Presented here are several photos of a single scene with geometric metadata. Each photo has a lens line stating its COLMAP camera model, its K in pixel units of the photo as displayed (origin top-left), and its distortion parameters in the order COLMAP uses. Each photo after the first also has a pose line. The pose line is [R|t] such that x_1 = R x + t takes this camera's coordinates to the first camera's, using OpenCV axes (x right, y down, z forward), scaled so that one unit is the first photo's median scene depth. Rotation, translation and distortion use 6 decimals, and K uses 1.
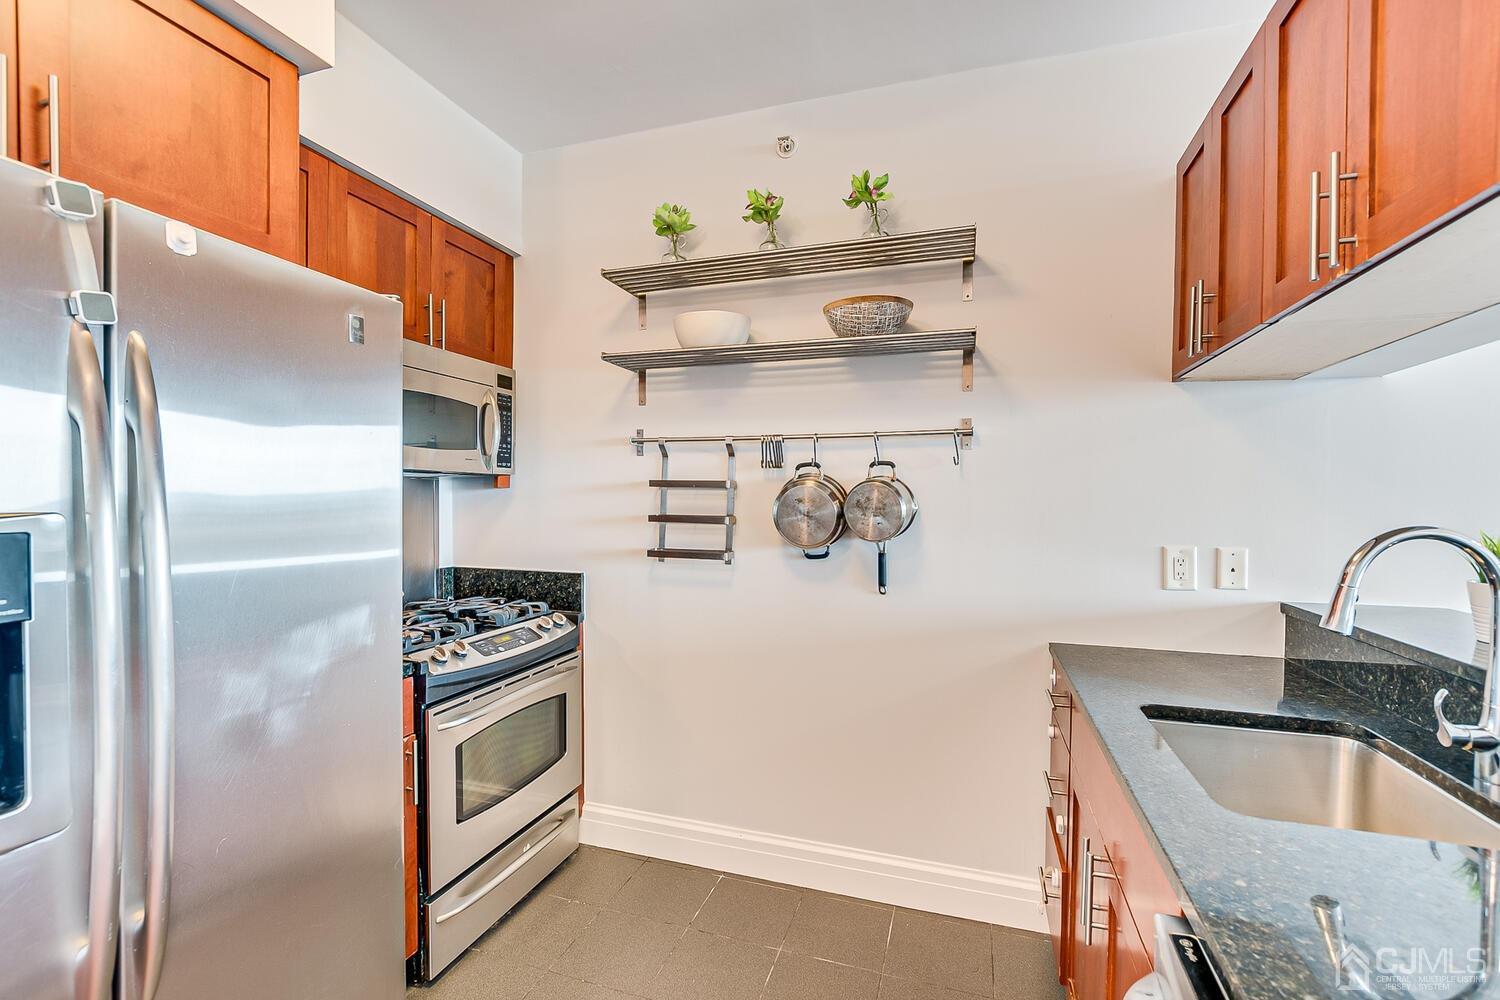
lens RADIAL K [[667.5, 0, 746.6], [0, 667.5, 505.0], [0, 0, 1]] dist [-0.019795, 0.003413]
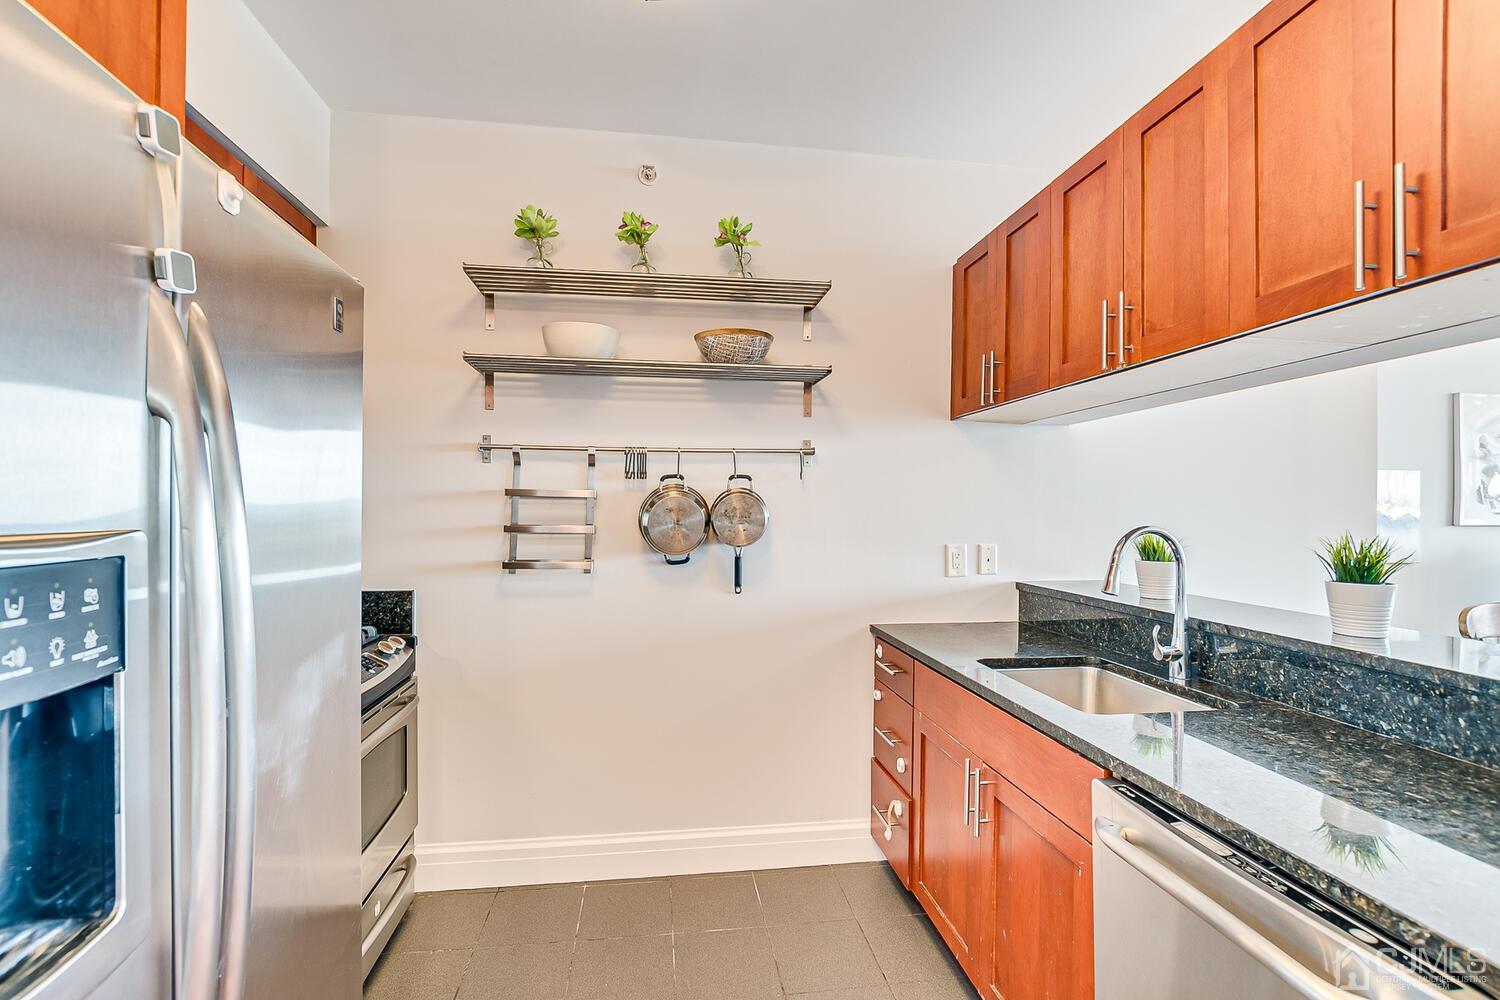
lens RADIAL K [[667.5, 0, 745.4], [0, 667.5, 504.1], [0, 0, 1]] dist [-0.019795, 0.003413]
pose [[0.892587, 0.002136, 0.450870, -0.299916], [0.003826, 0.999917, -0.012312, -0.002568], [-0.450859, 0.012714, 0.892505, -0.007177]]
